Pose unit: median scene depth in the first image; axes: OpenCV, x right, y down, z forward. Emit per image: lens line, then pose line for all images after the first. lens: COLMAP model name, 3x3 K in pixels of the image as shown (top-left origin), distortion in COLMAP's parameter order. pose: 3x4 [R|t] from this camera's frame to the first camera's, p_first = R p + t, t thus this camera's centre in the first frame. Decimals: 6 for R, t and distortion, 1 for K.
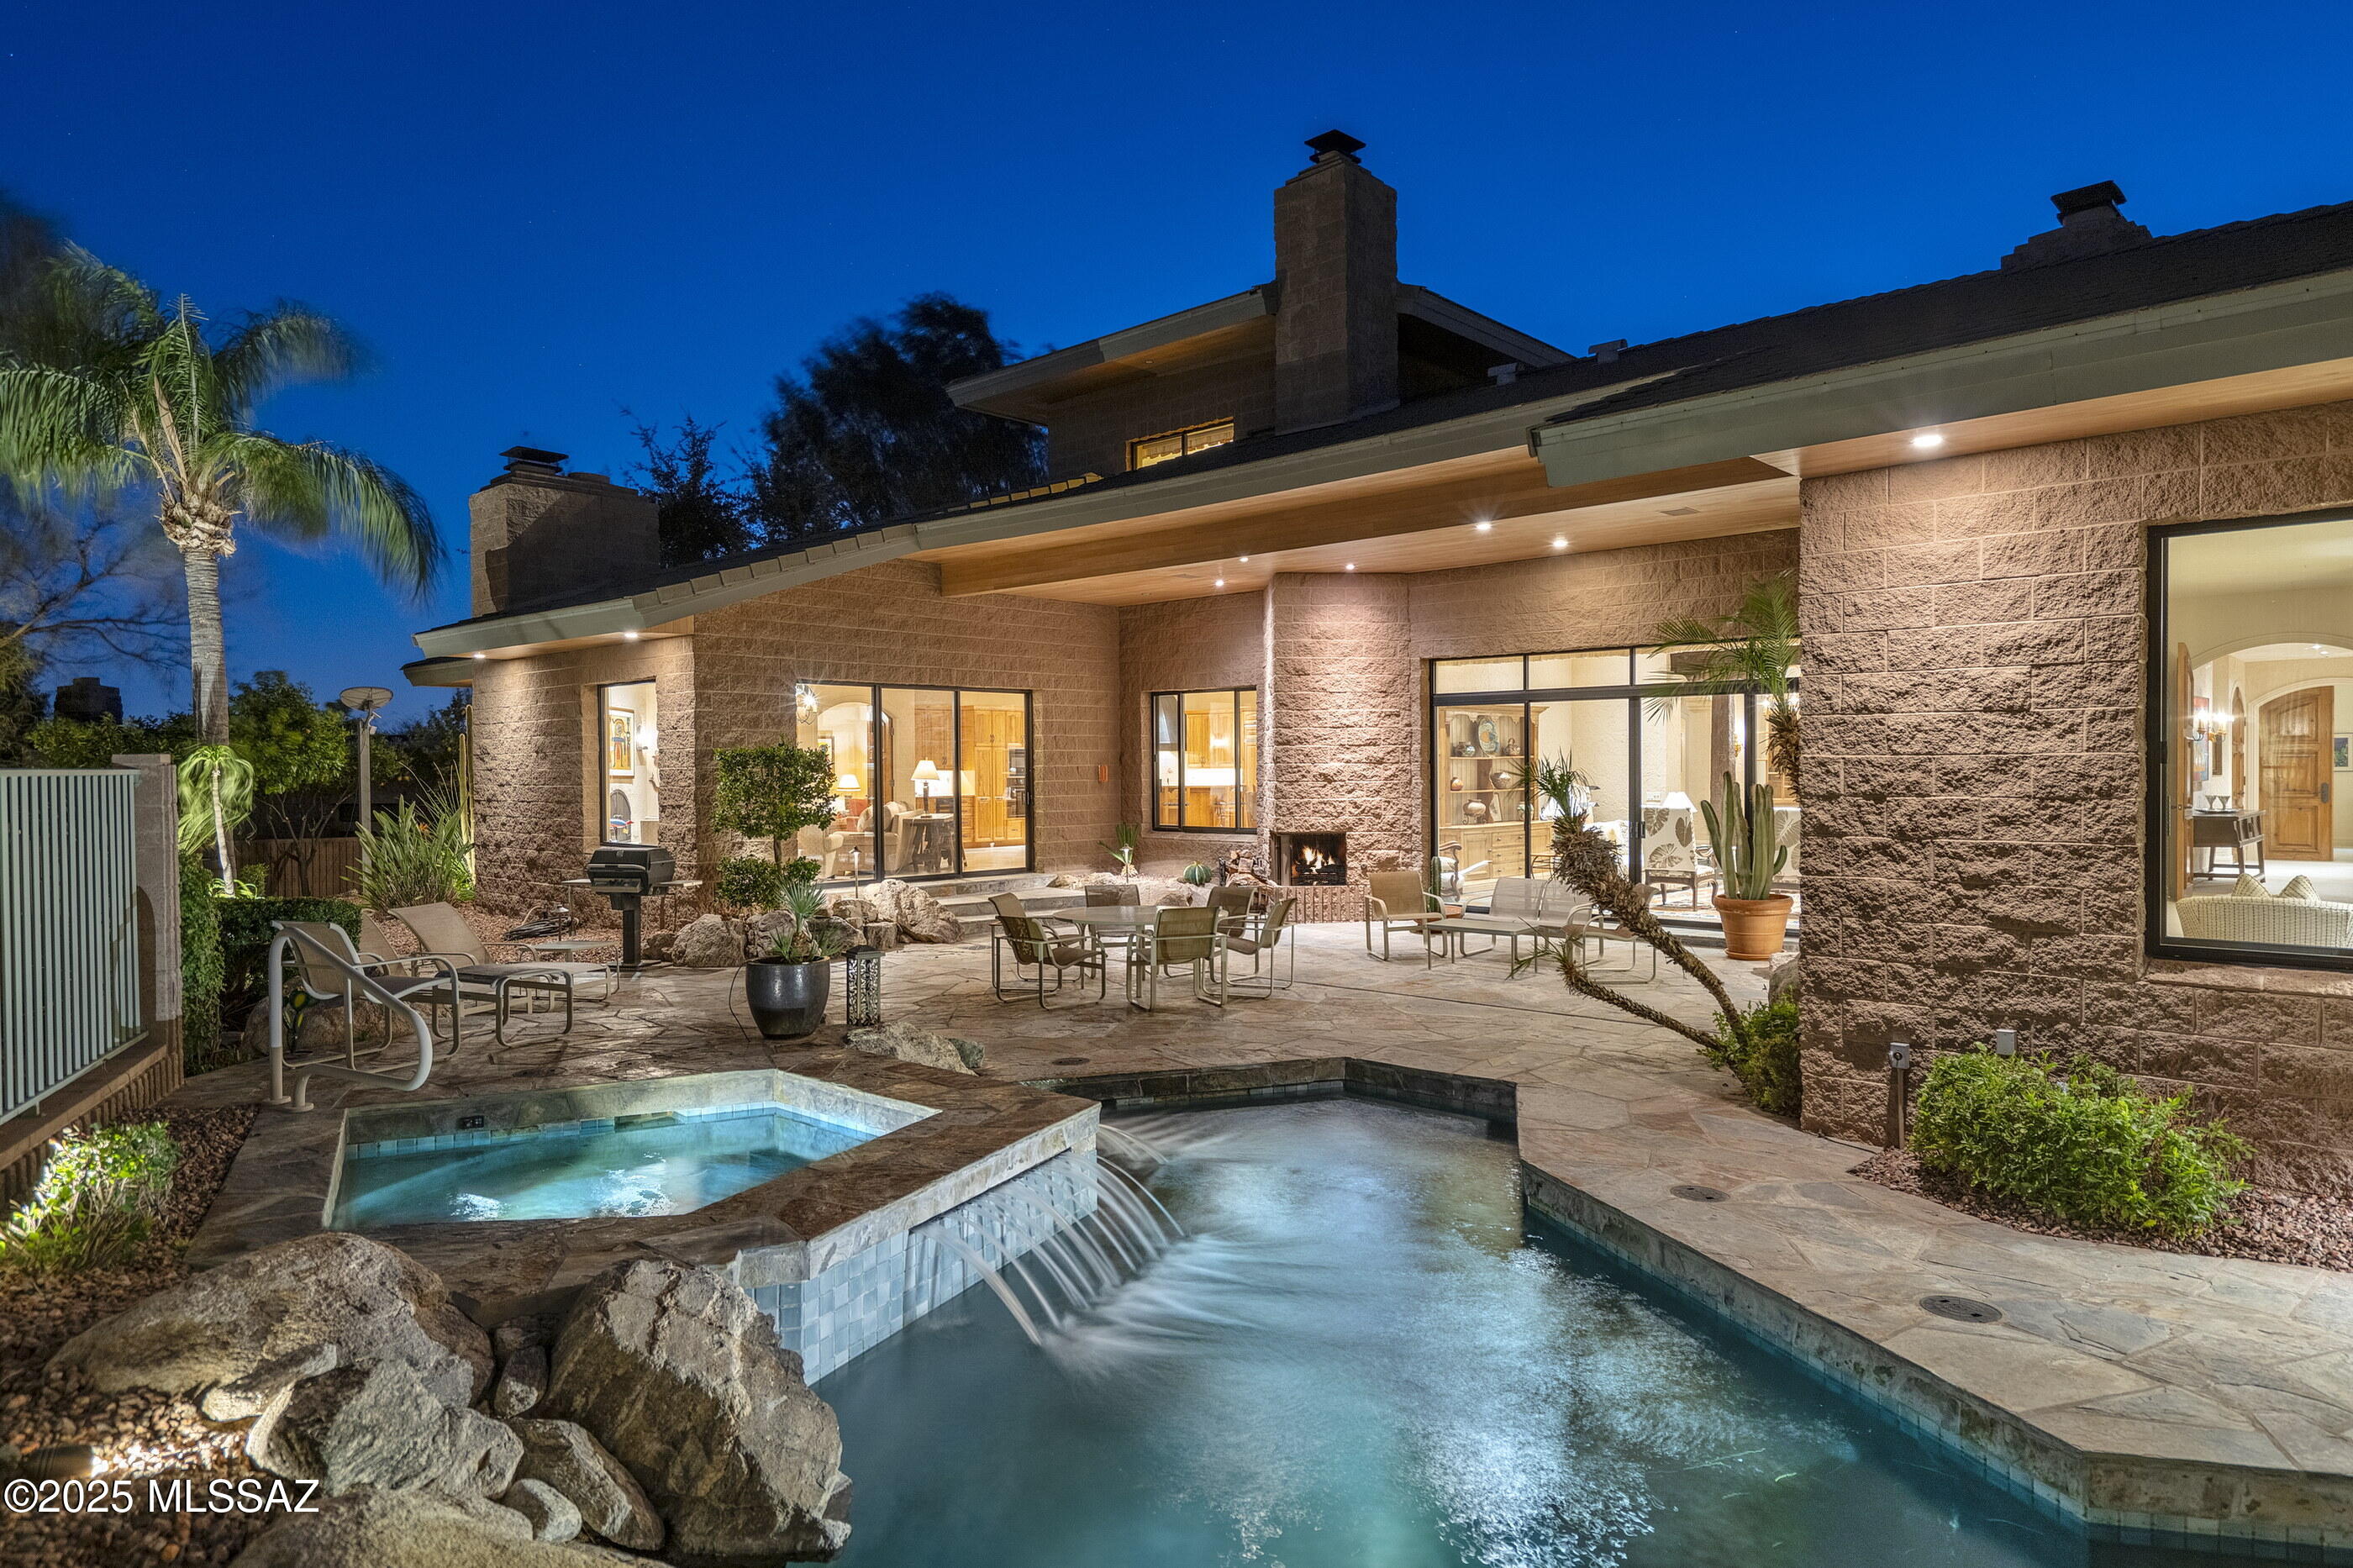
lens RADIAL K [[1447.0, 0, 1176.5], [0, 1447.0, 784.0], [0, 0, 1]] dist [0.005968, -0.000574]
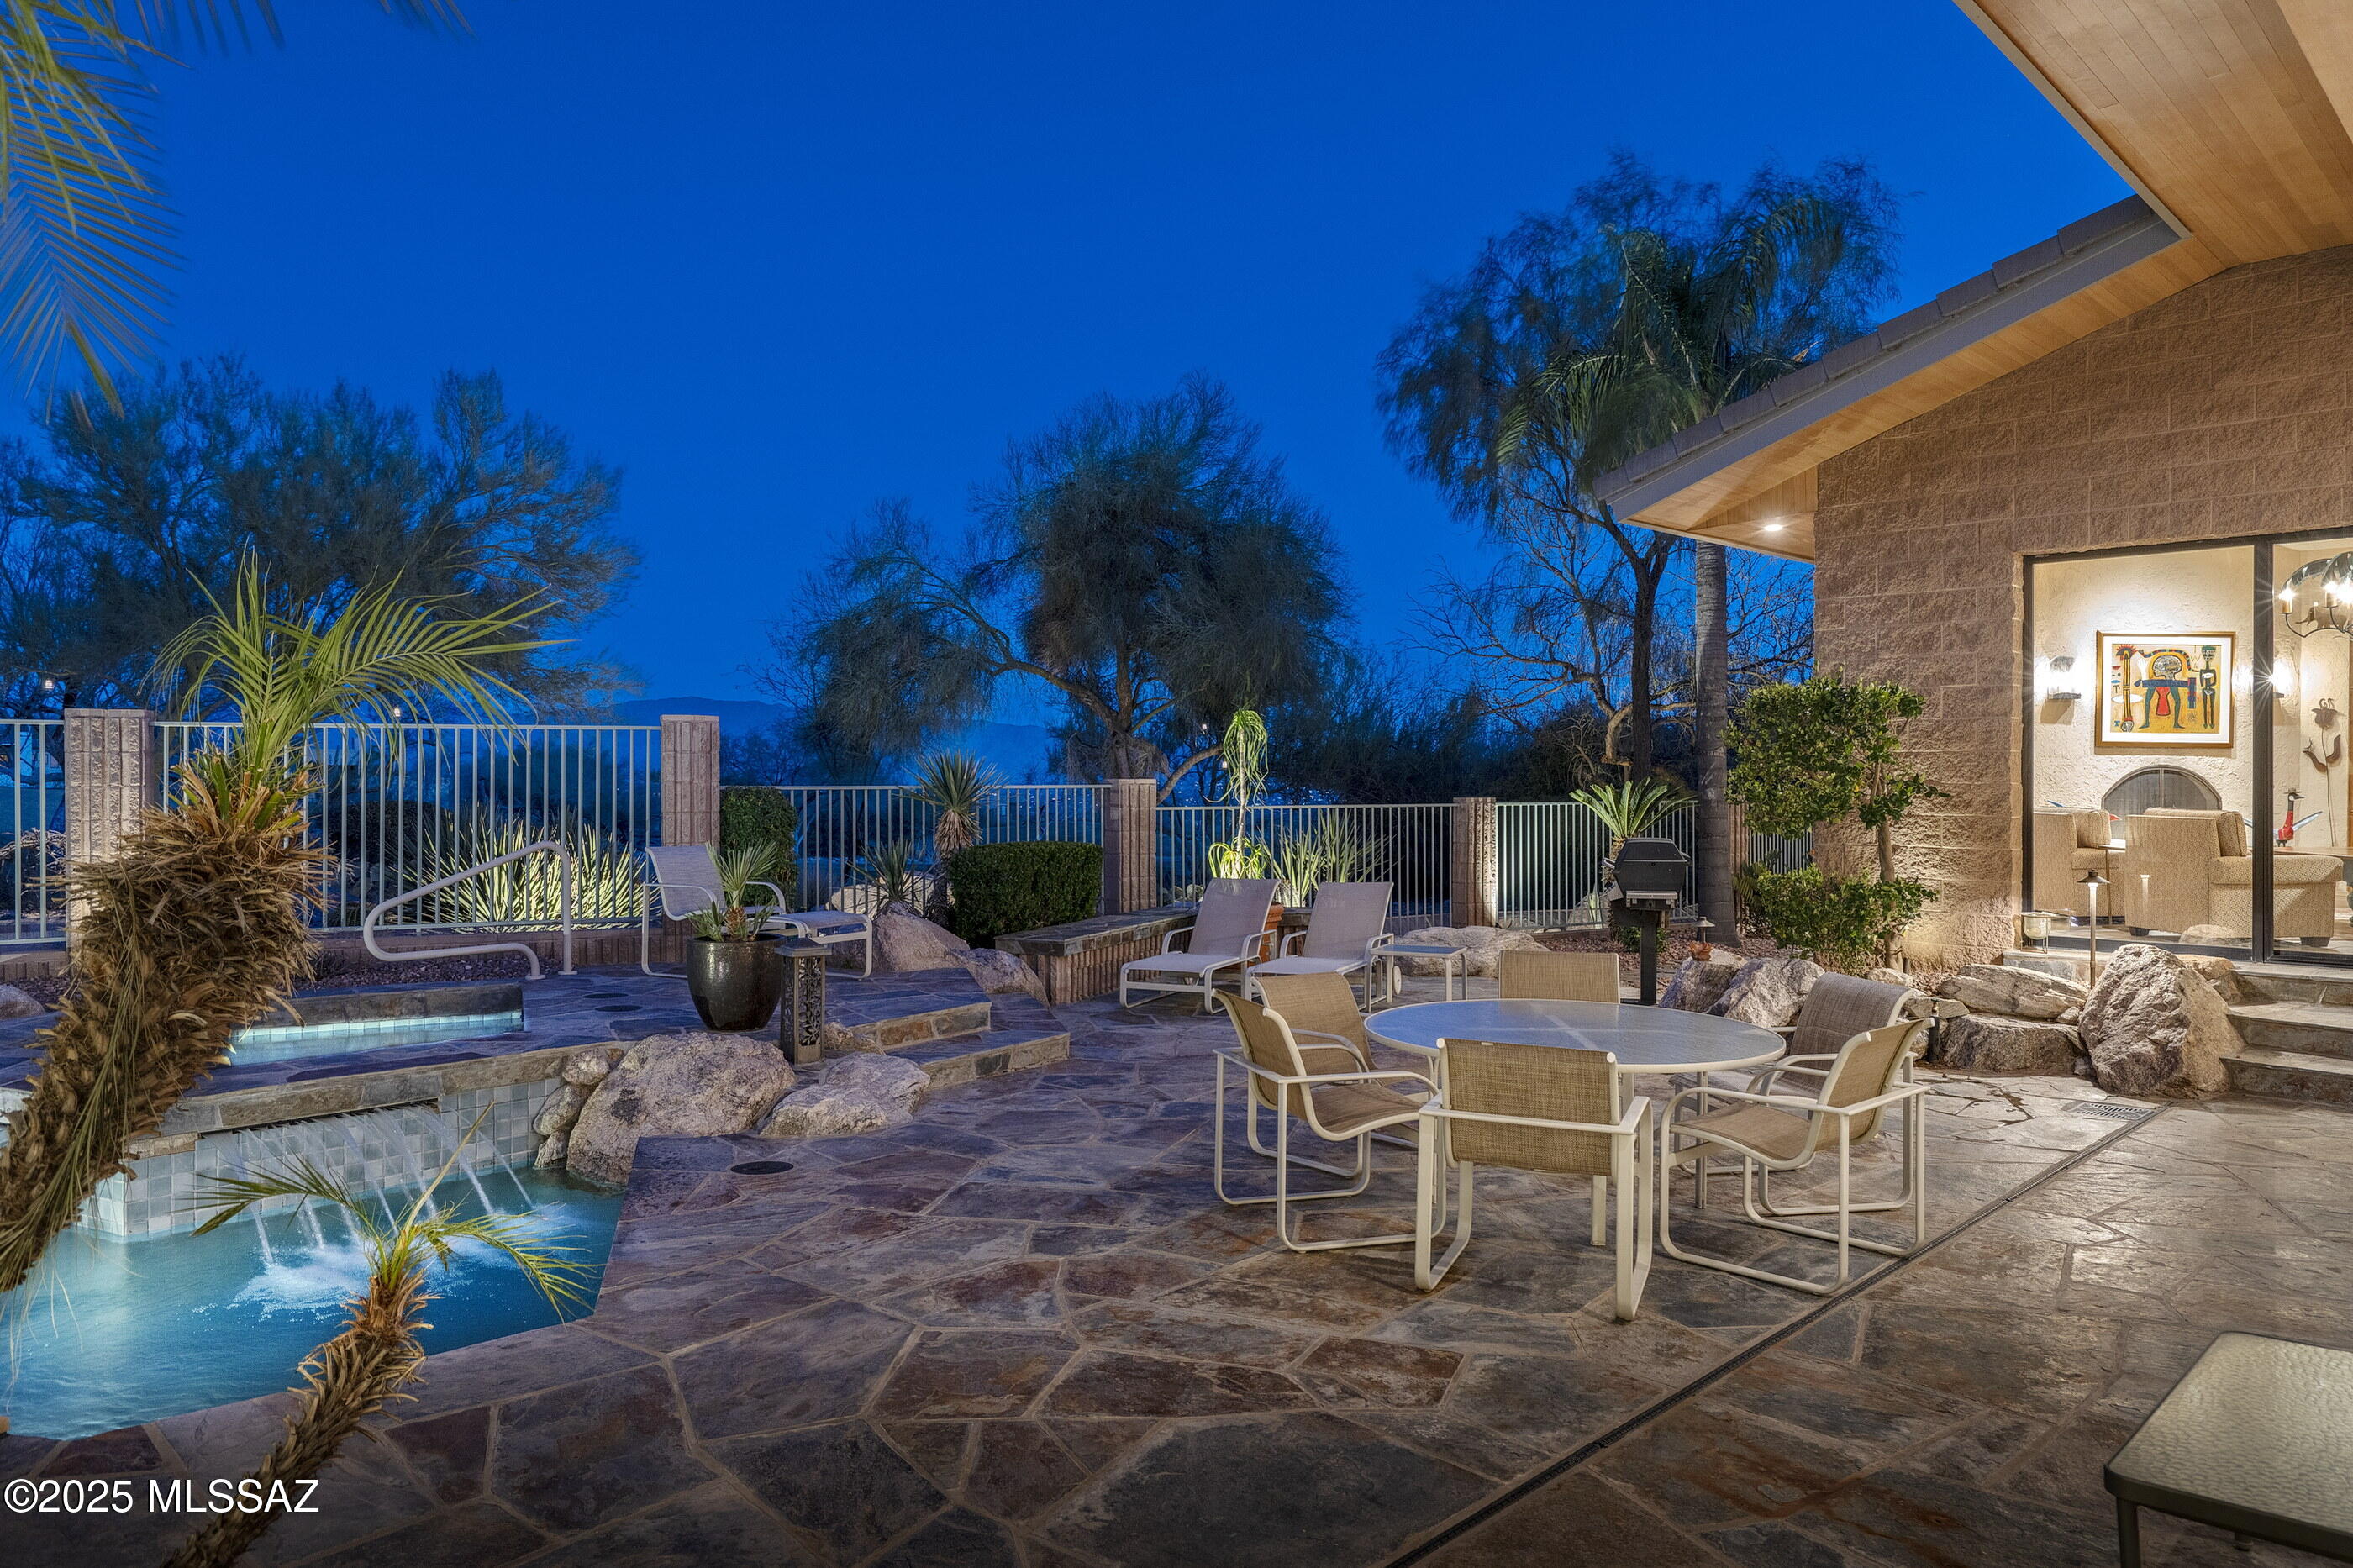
lens RADIAL K [[1494.1, 0, 1176.5], [0, 1494.1, 784.0], [0, 0, 1]] dist [-0.002581, -0.001725]
pose [[-0.039042, 0.029368, -0.998806, 0.648824], [-0.001537, 0.999565, 0.029451, -0.005973], [0.999236, 0.002685, -0.038980, 1.472867]]
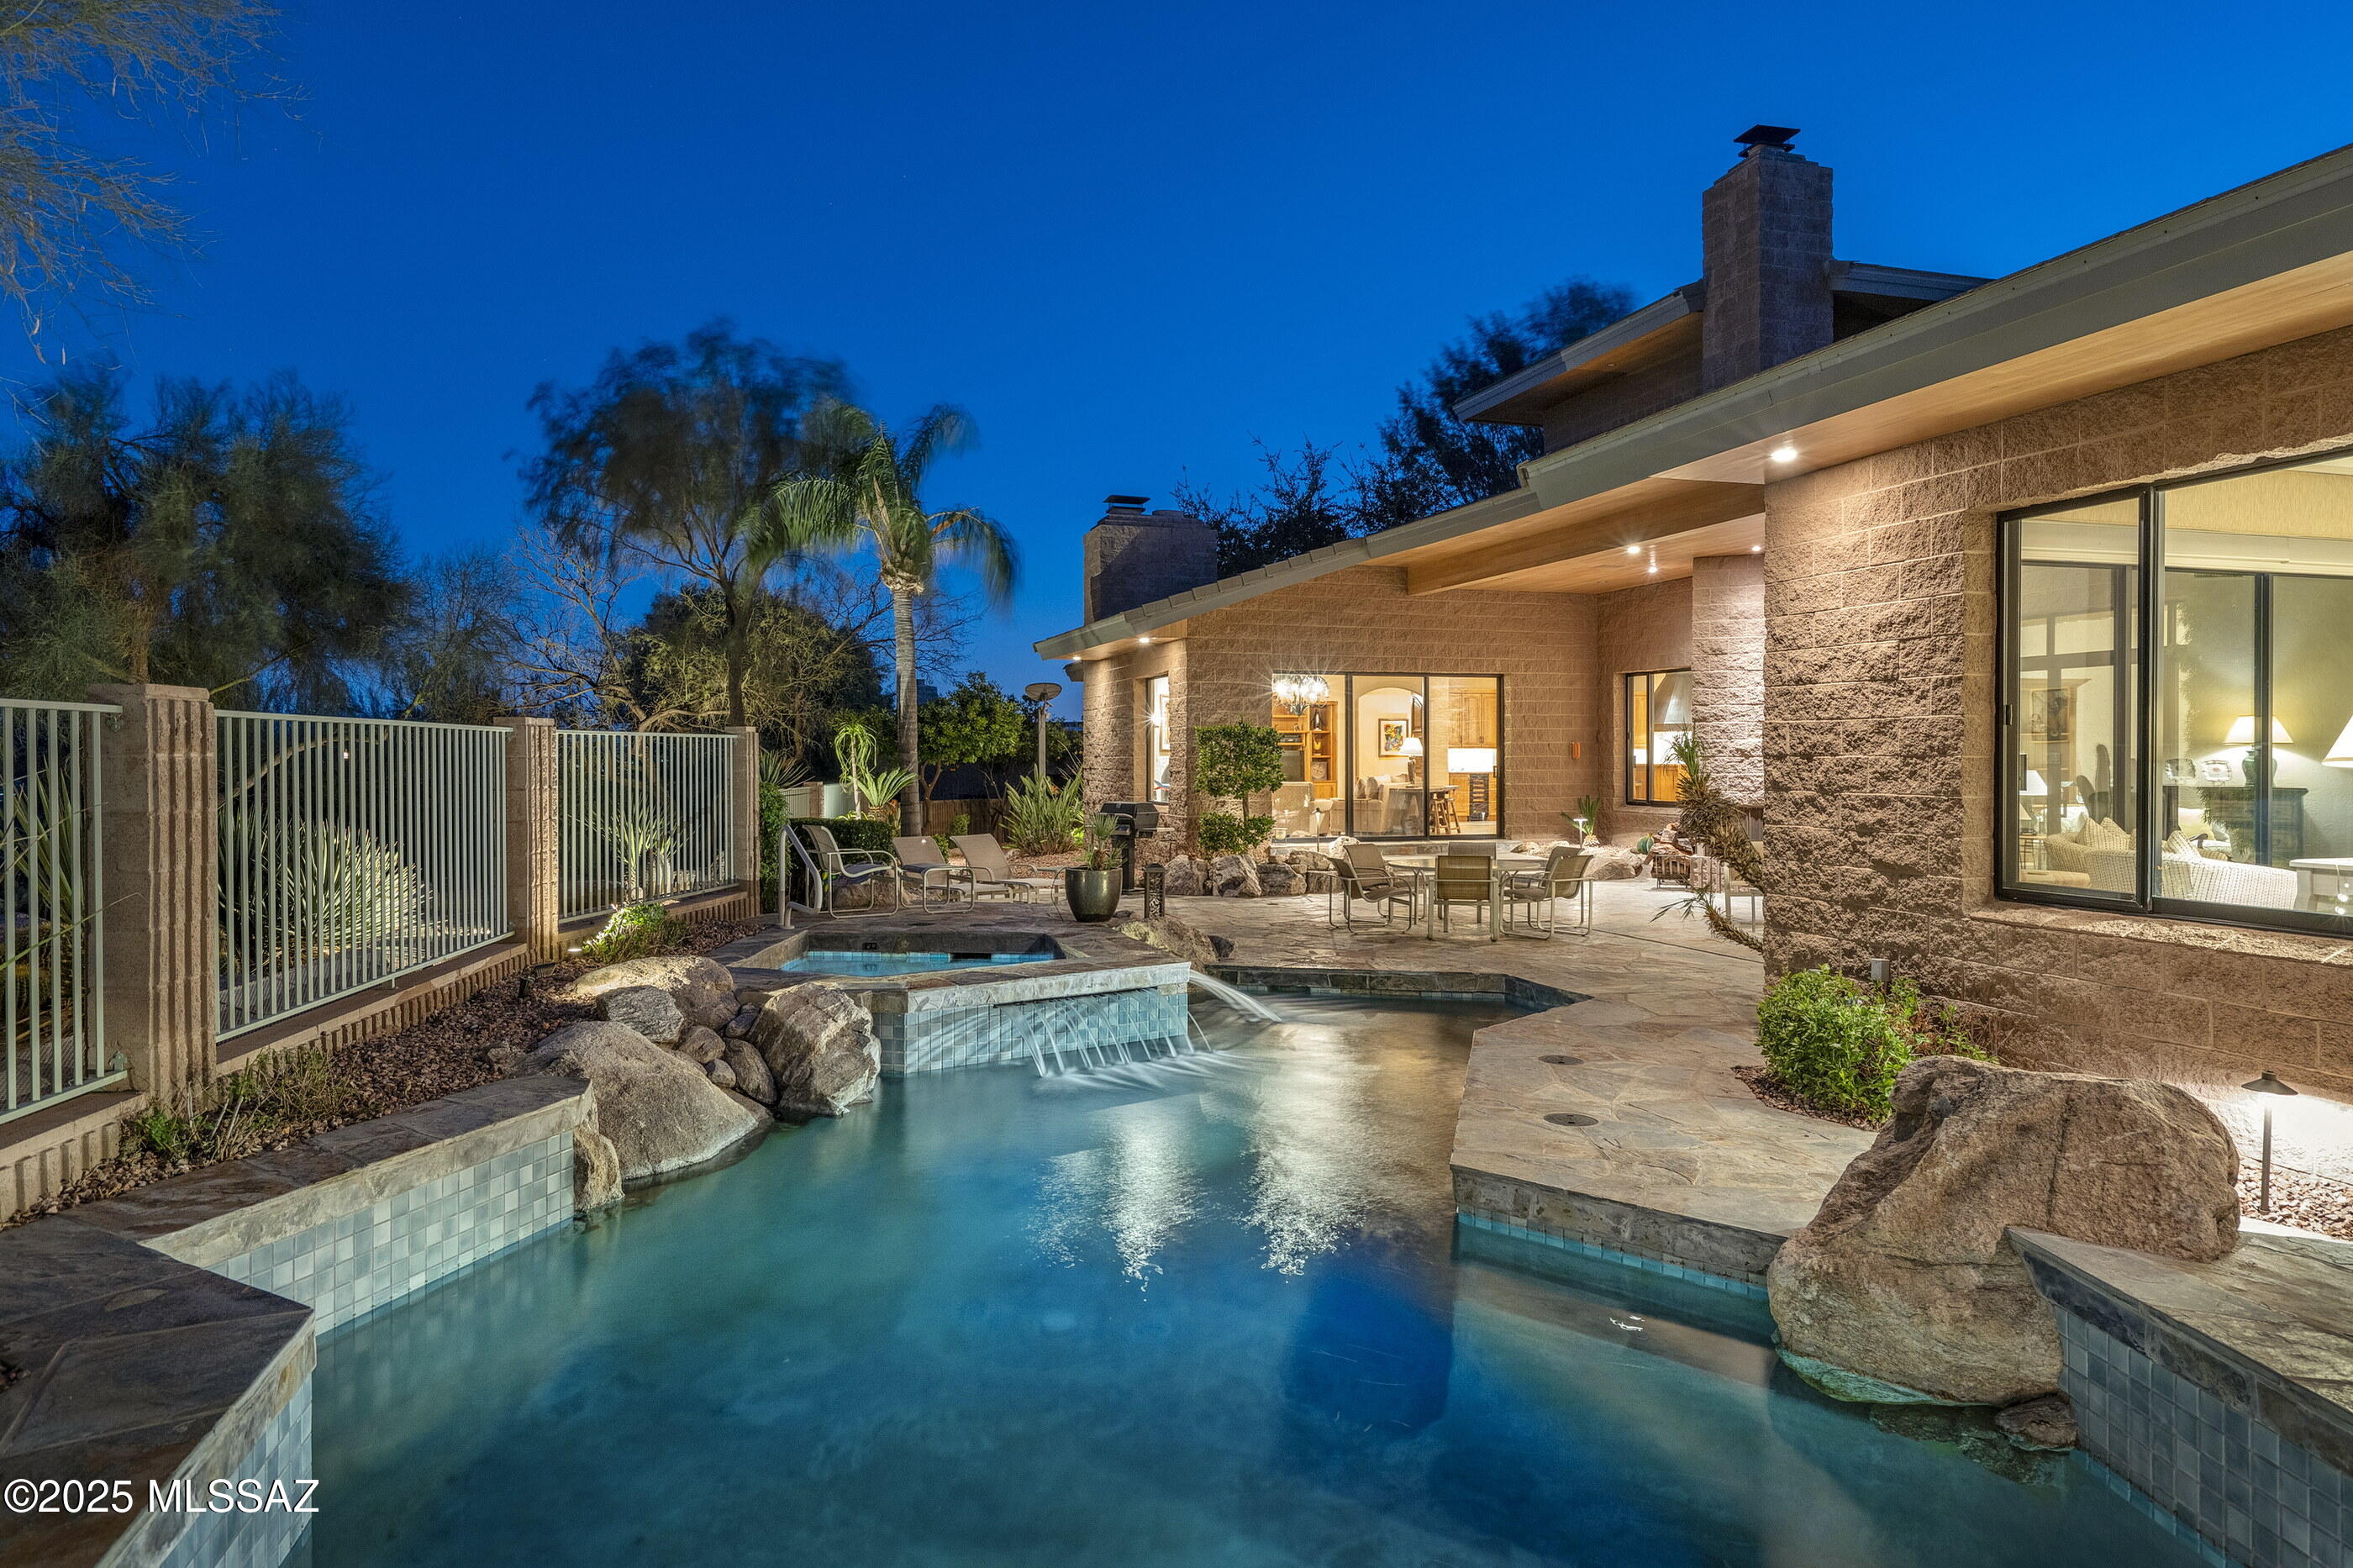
lens RADIAL K [[1510.0, 0, 1157.2], [0, 1510.0, 765.5], [0, 0, 1]] dist [0.002659, -0.000061]
pose [[0.853477, 0.008902, -0.521054, 0.671008], [-0.011541, 0.999932, -0.001821, 0.024496], [0.521002, 0.007567, 0.853522, -0.299873]]
